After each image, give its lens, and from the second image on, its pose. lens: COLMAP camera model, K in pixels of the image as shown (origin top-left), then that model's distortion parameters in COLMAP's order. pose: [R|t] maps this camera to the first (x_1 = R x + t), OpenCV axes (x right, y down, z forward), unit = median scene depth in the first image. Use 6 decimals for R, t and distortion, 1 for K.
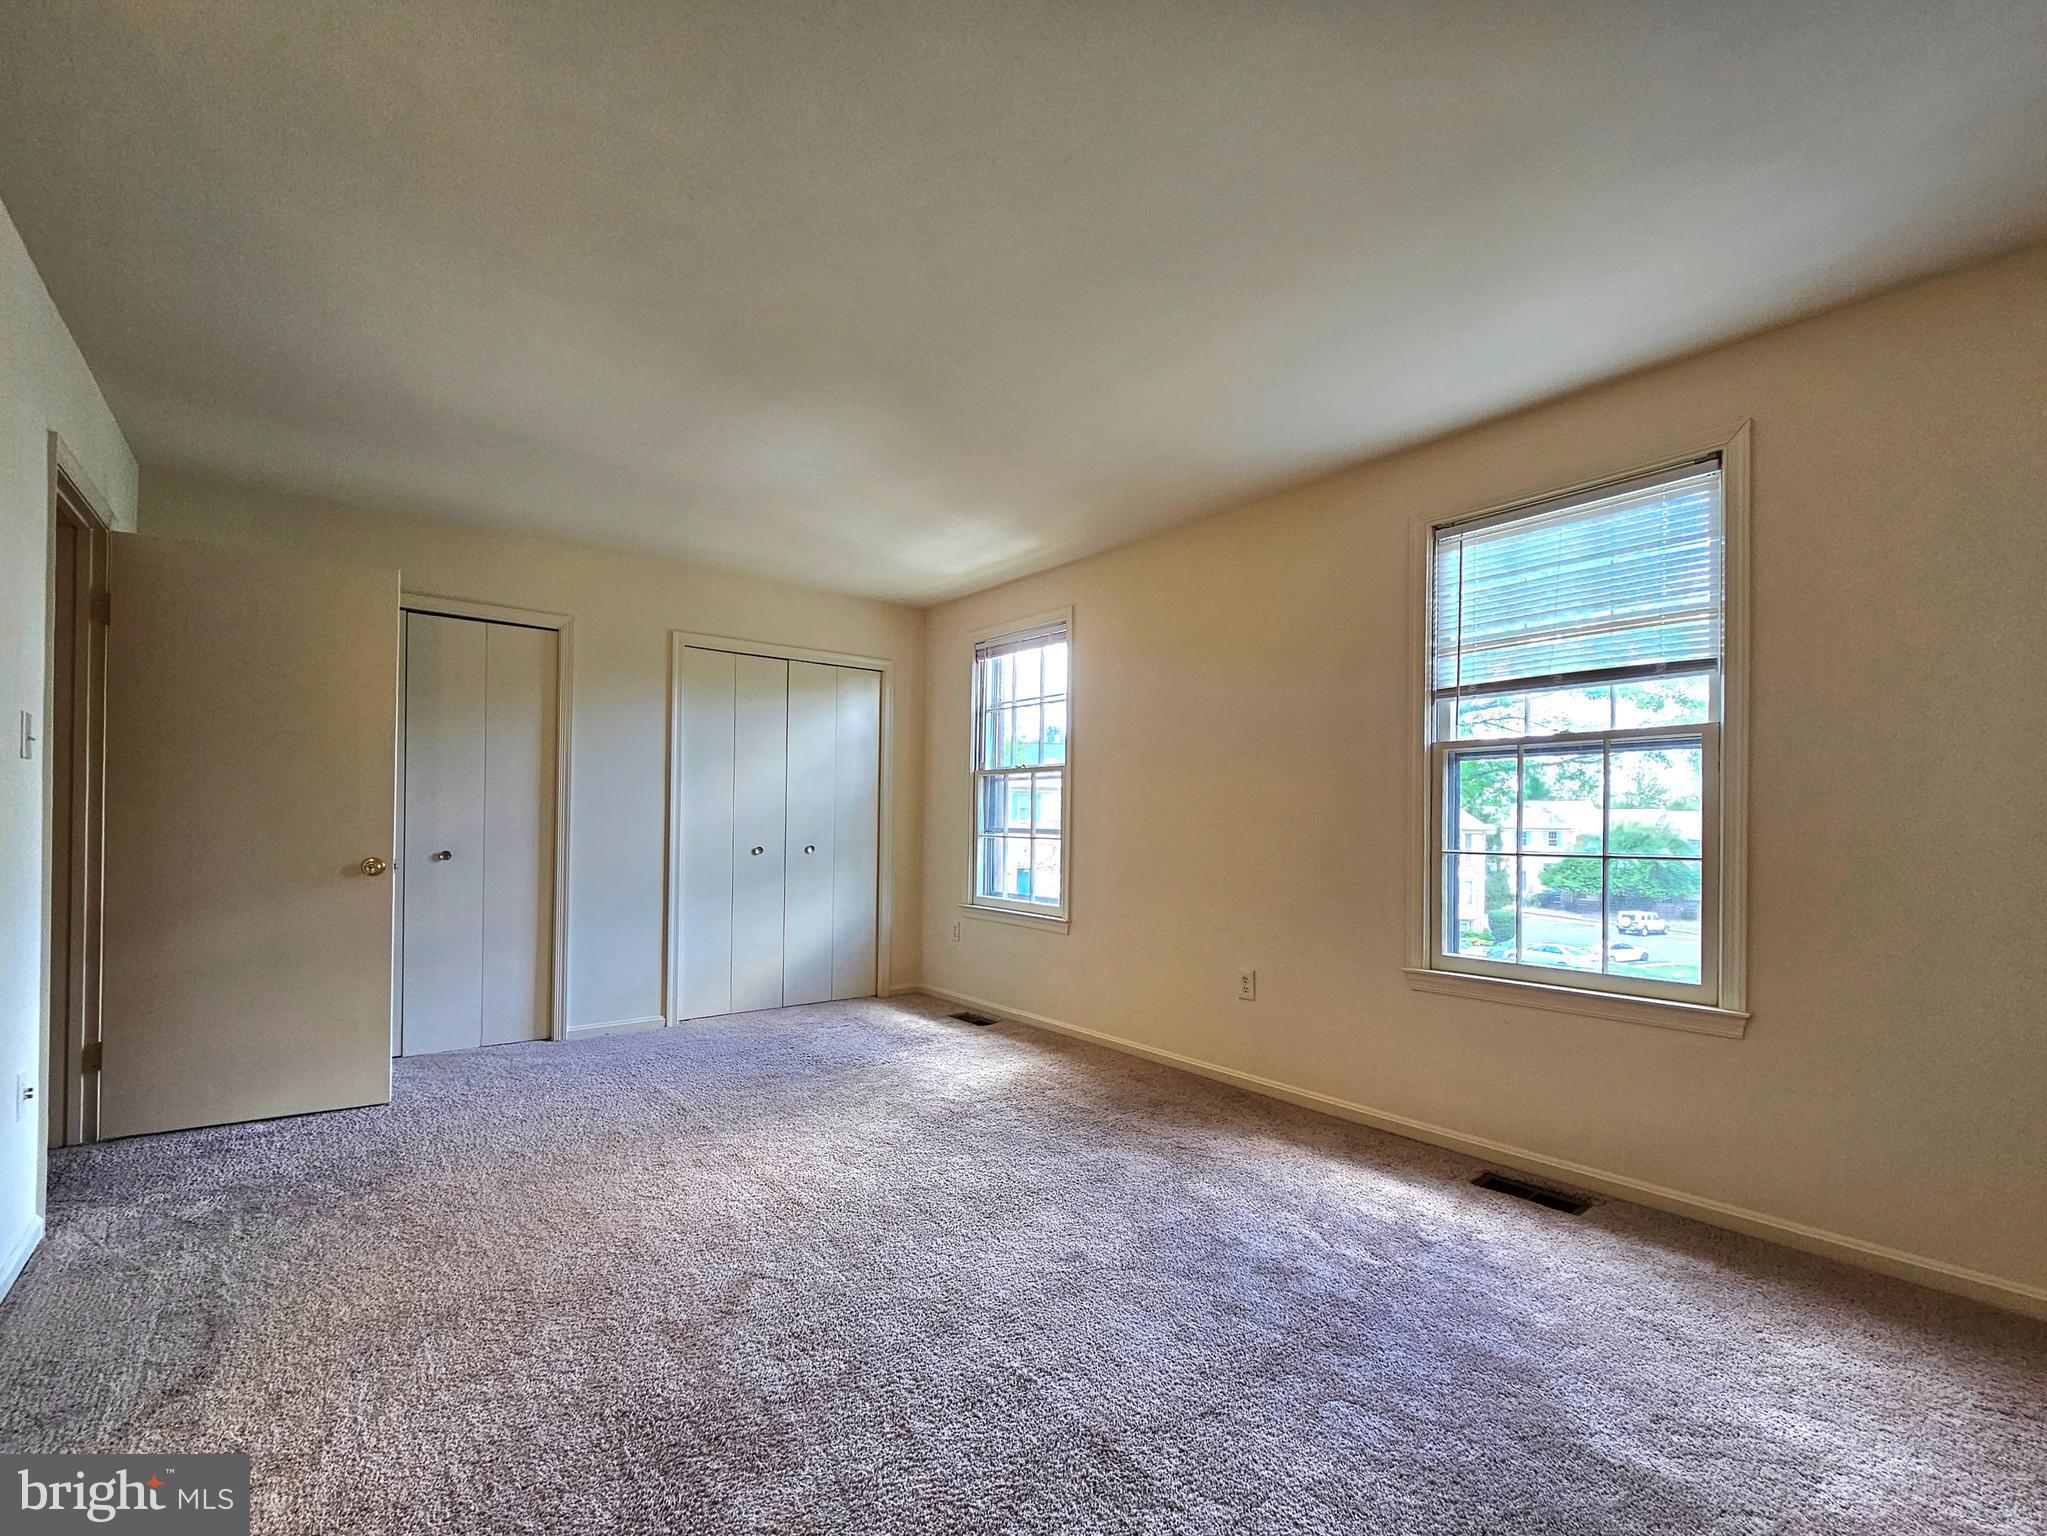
lens RADIAL K [[874.5, 0, 1020.4], [0, 874.5, 811.0], [0, 0, 1]] dist [0.020909, -0.000001]
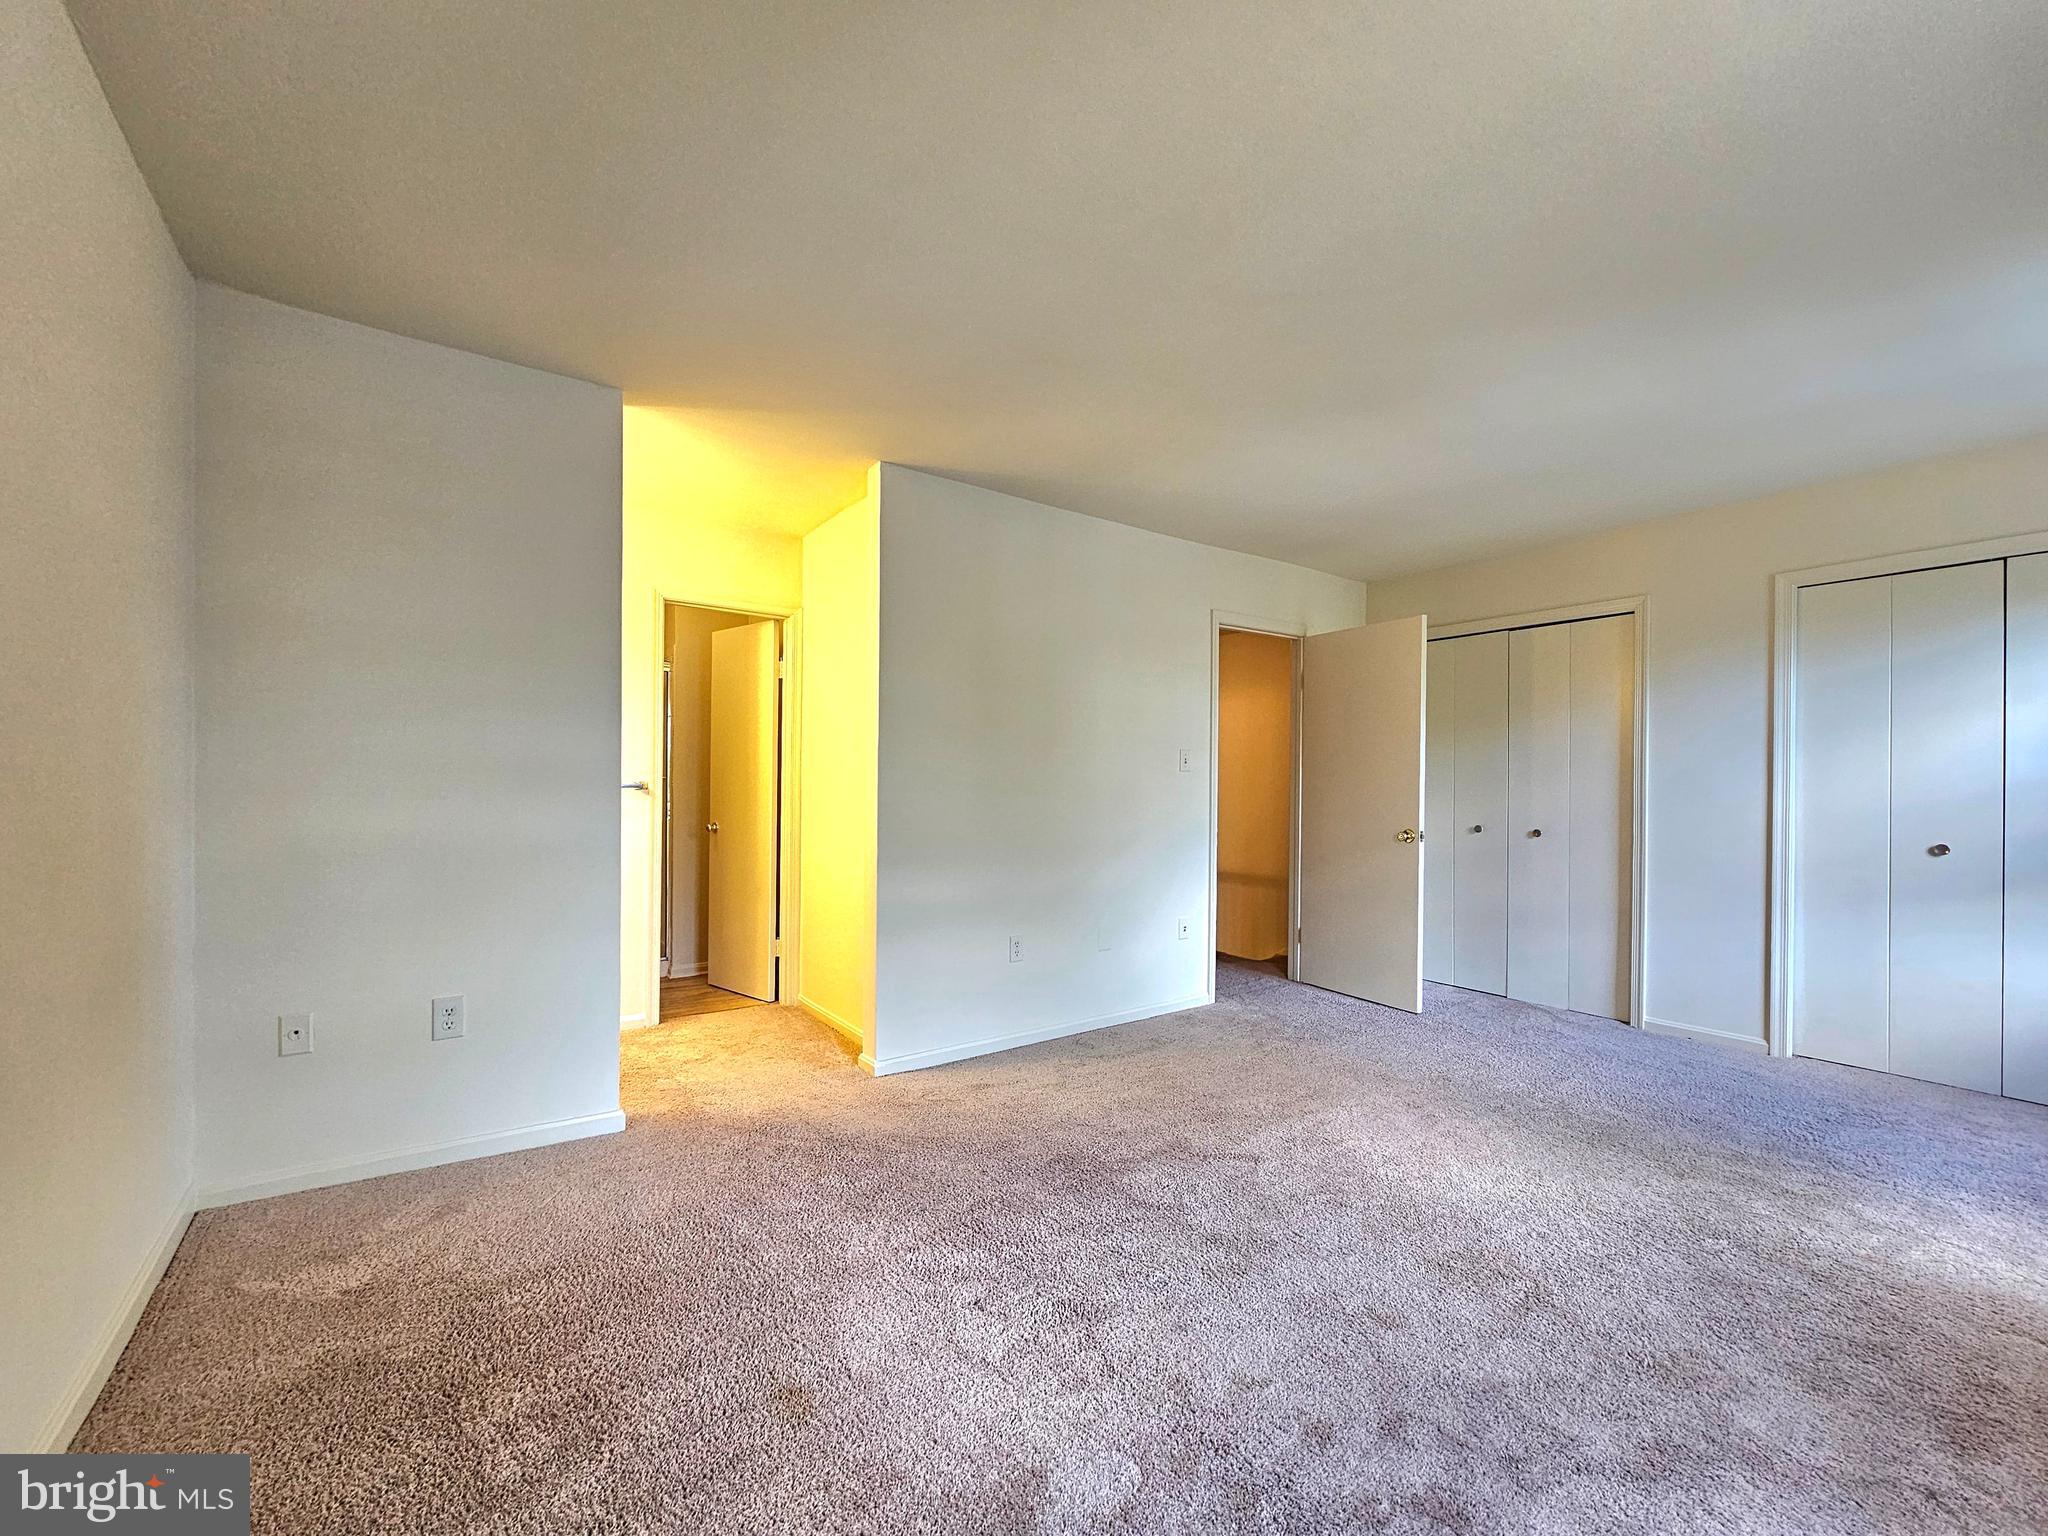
lens RADIAL K [[839.0, 0, 1013.4], [0, 839.0, 796.1], [0, 0, 1]] dist [0.000830, 0.000112]
pose [[-0.055738, -0.003687, -0.998439, 0.453398], [-0.000178, 0.999993, -0.003683, 0.005182], [0.998445, -0.000028, -0.055739, 0.355030]]
